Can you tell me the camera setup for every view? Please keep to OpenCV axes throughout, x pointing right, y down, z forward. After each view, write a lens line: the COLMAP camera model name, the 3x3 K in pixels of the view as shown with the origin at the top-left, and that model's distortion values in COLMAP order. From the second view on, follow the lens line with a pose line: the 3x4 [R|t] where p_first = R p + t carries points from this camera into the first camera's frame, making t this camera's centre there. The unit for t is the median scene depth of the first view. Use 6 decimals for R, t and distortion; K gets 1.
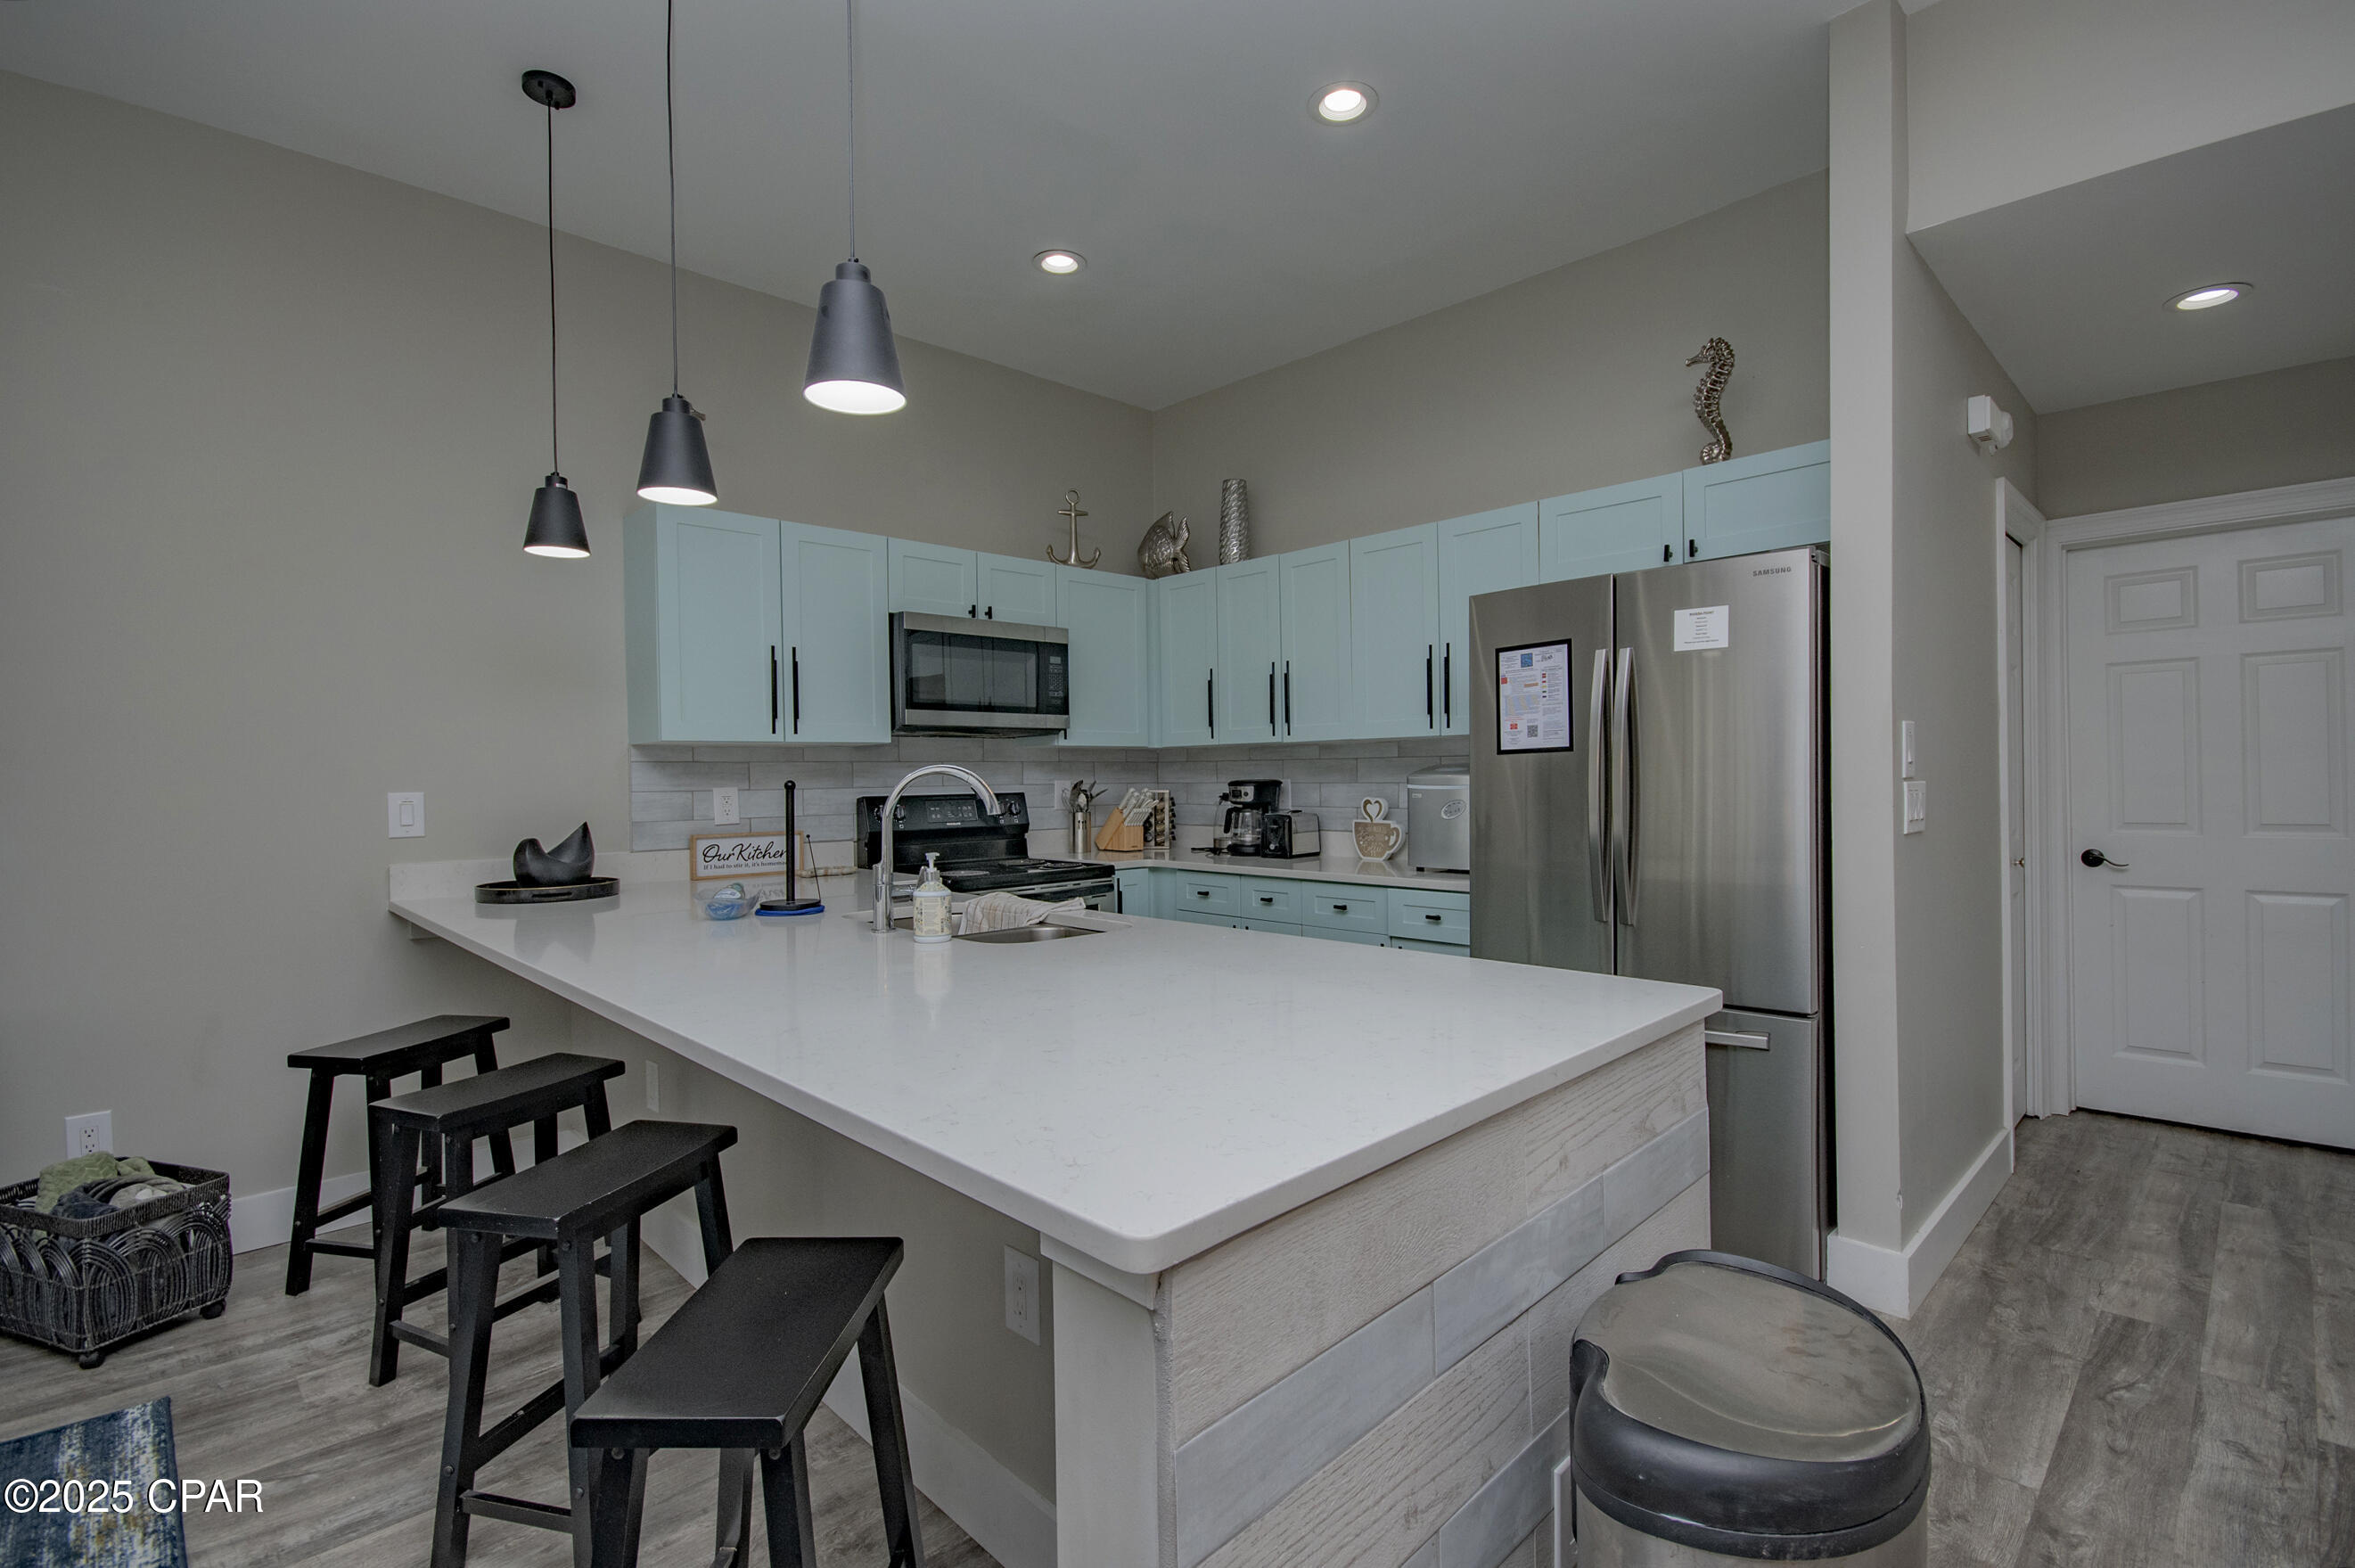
lens RADIAL K [[1092.0, 0, 1187.7], [0, 1092.0, 791.0], [0, 0, 1]] dist [0.020211, -0.017958]
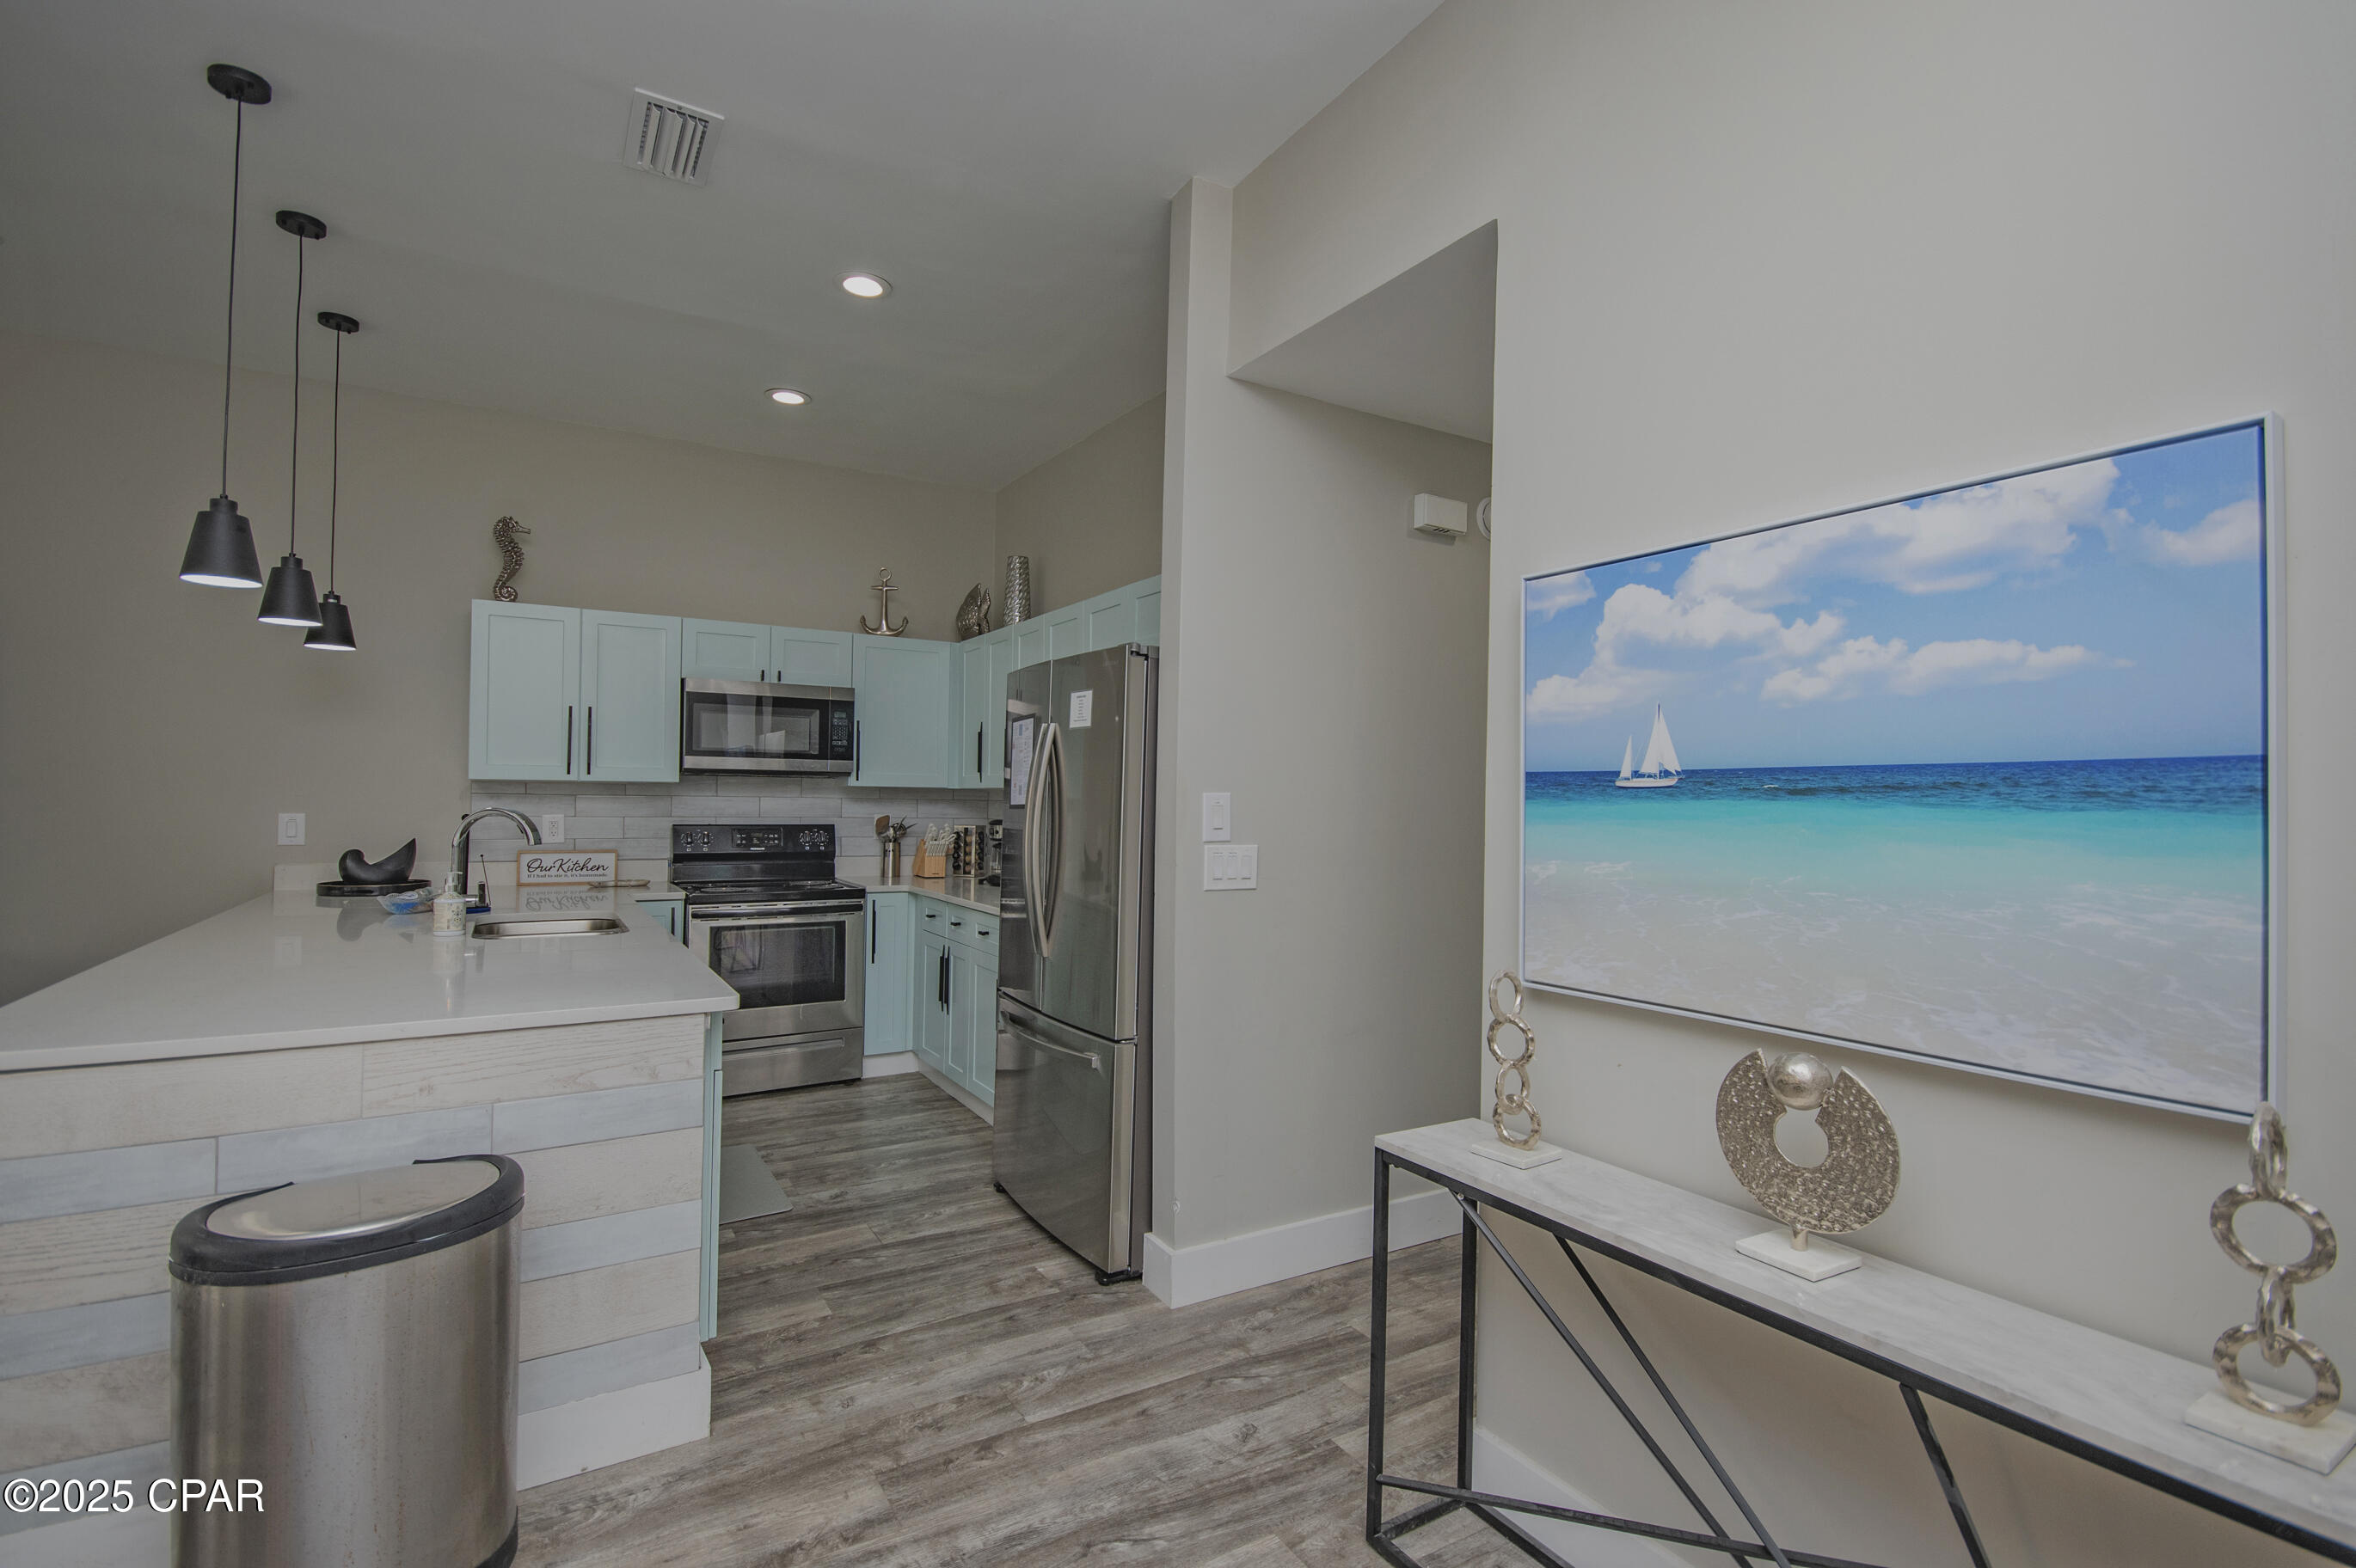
lens RADIAL K [[1096.4, 0, 1171.3], [0, 1096.4, 778.8], [0, 0, 1]] dist [0.014163, 0.000152]
pose [[0.975576, 0.024865, -0.218252, 0.554679], [-0.031506, 0.999139, -0.027002, -0.031962], [0.217393, 0.033219, 0.975519, -0.101122]]
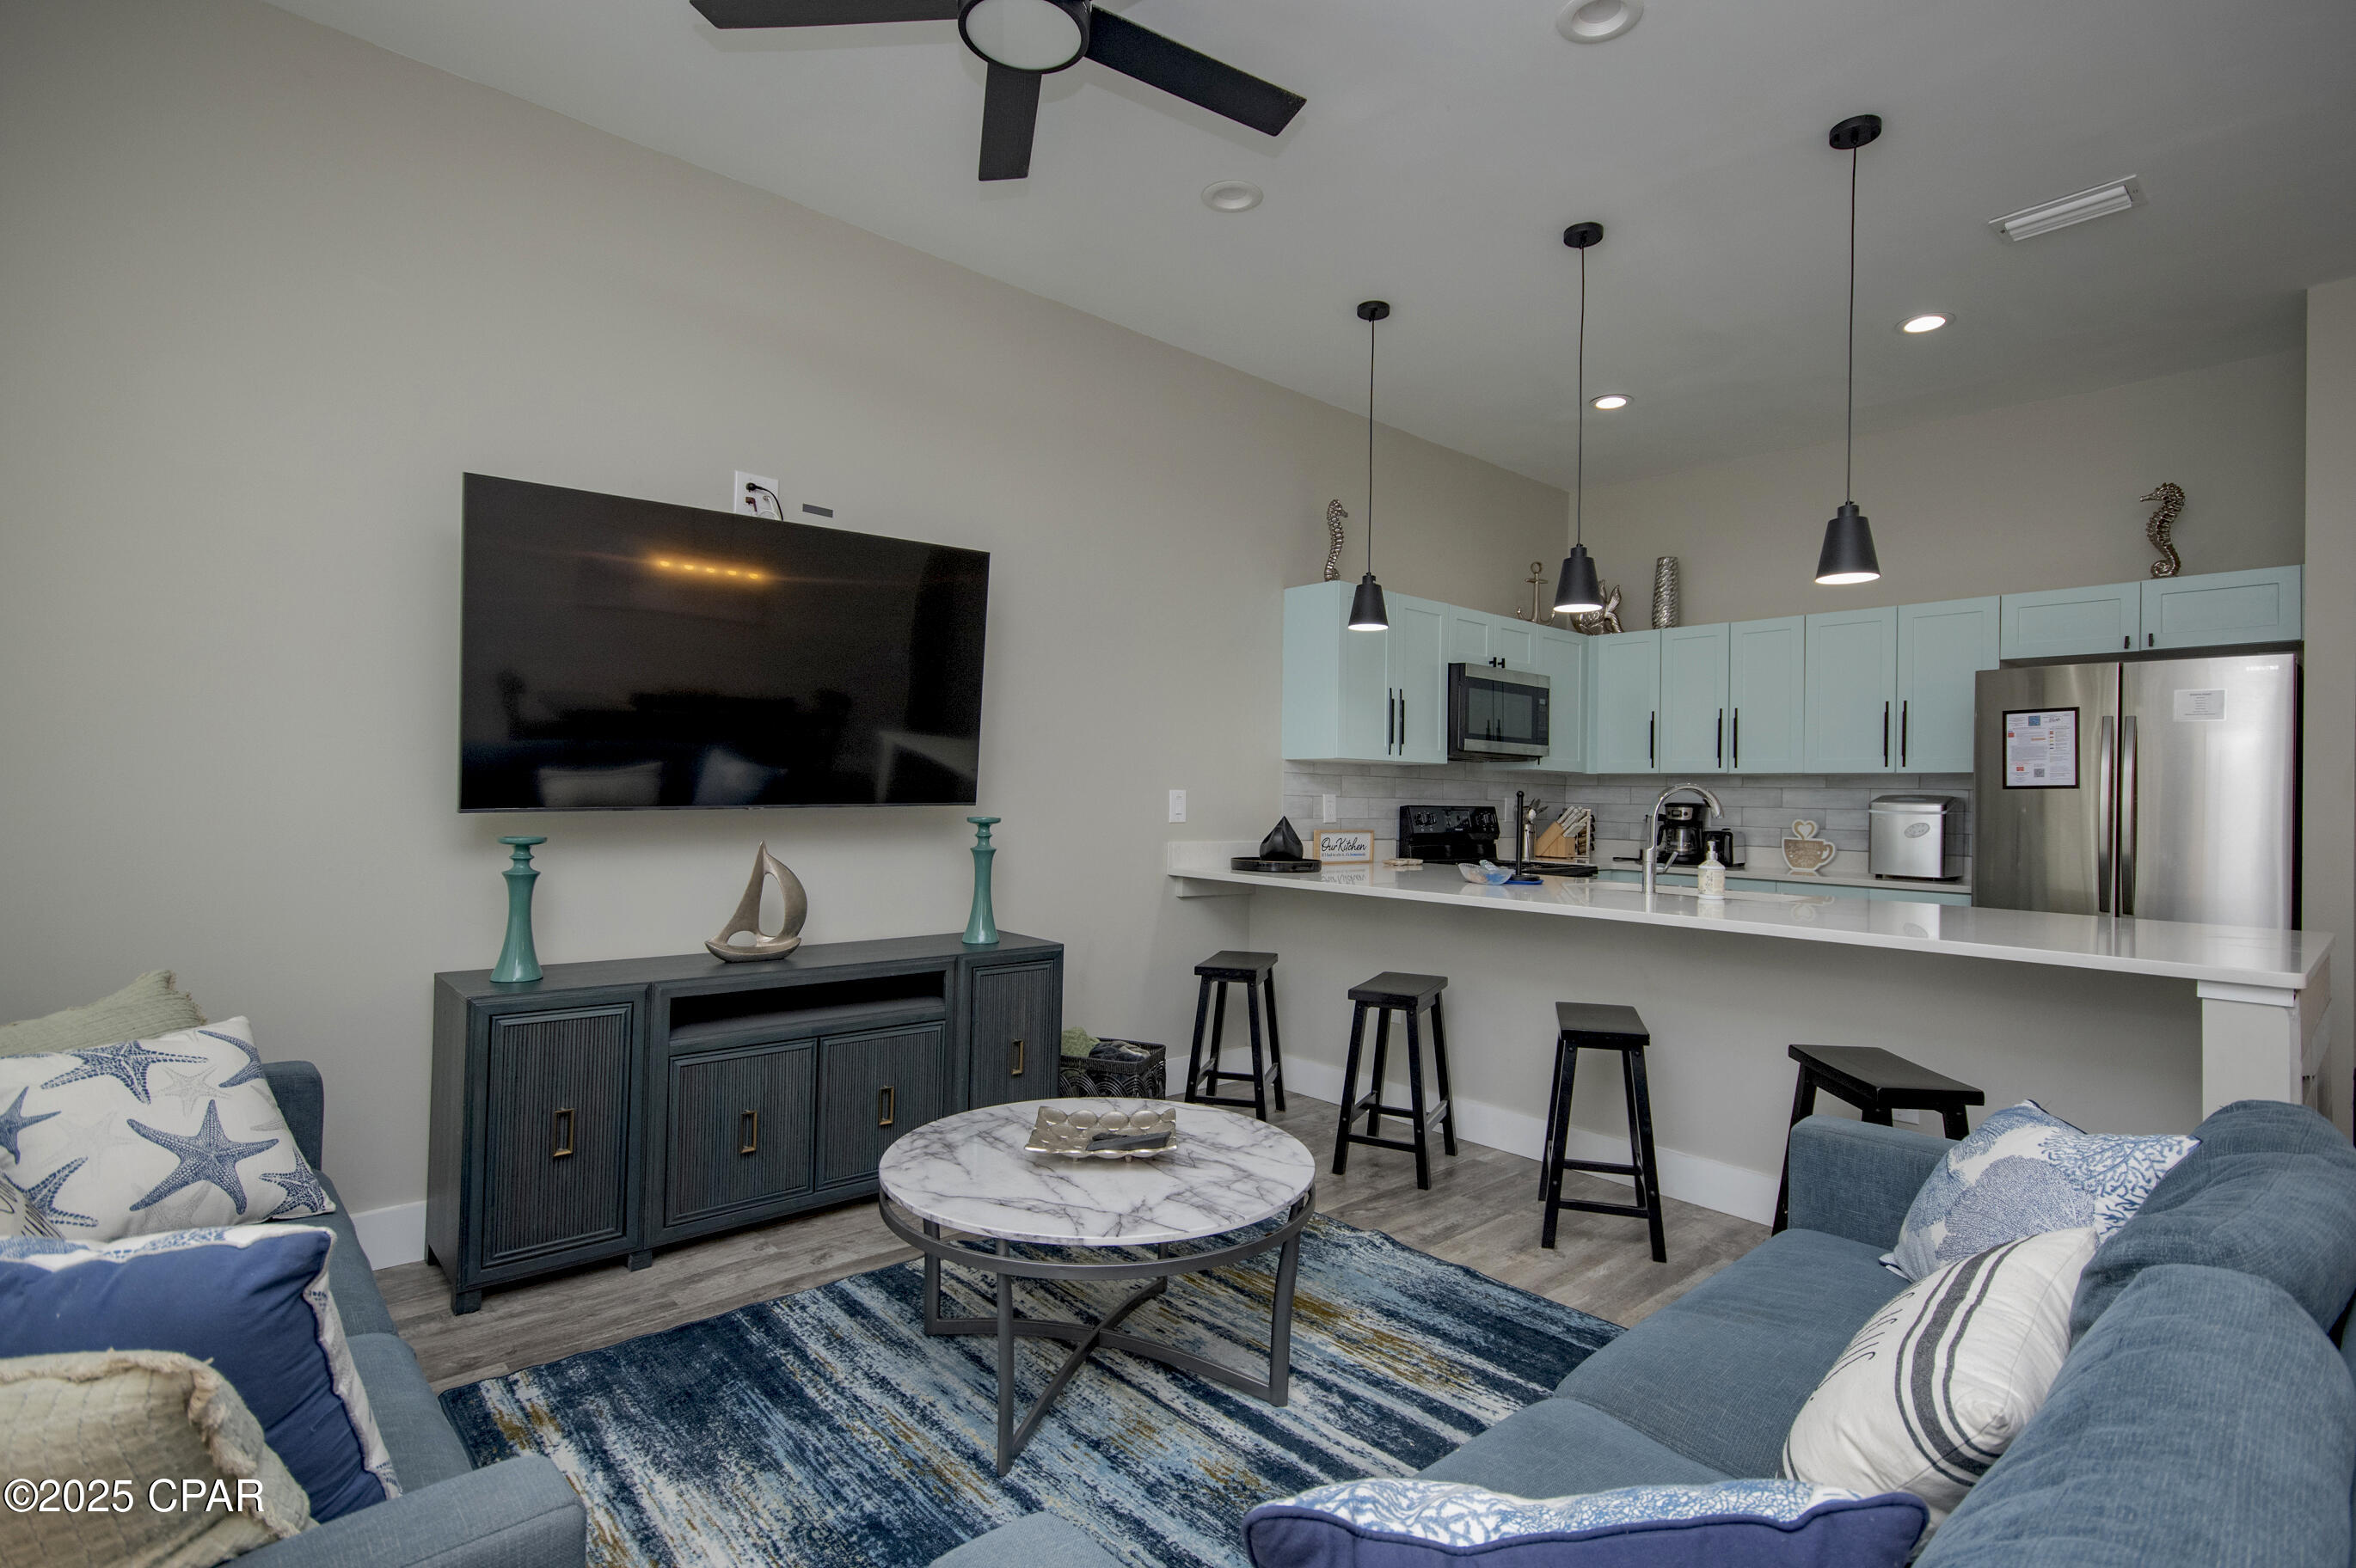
lens RADIAL K [[1158.4, 0, 1179.3], [0, 1158.4, 783.0], [0, 0, 1]] dist [0.015913, -0.009768]
pose [[0.998460, 0.032830, -0.044722, -0.530353], [-0.033996, 0.999095, -0.025563, 0.024201], [0.043842, 0.027044, 0.998672, -0.383155]]
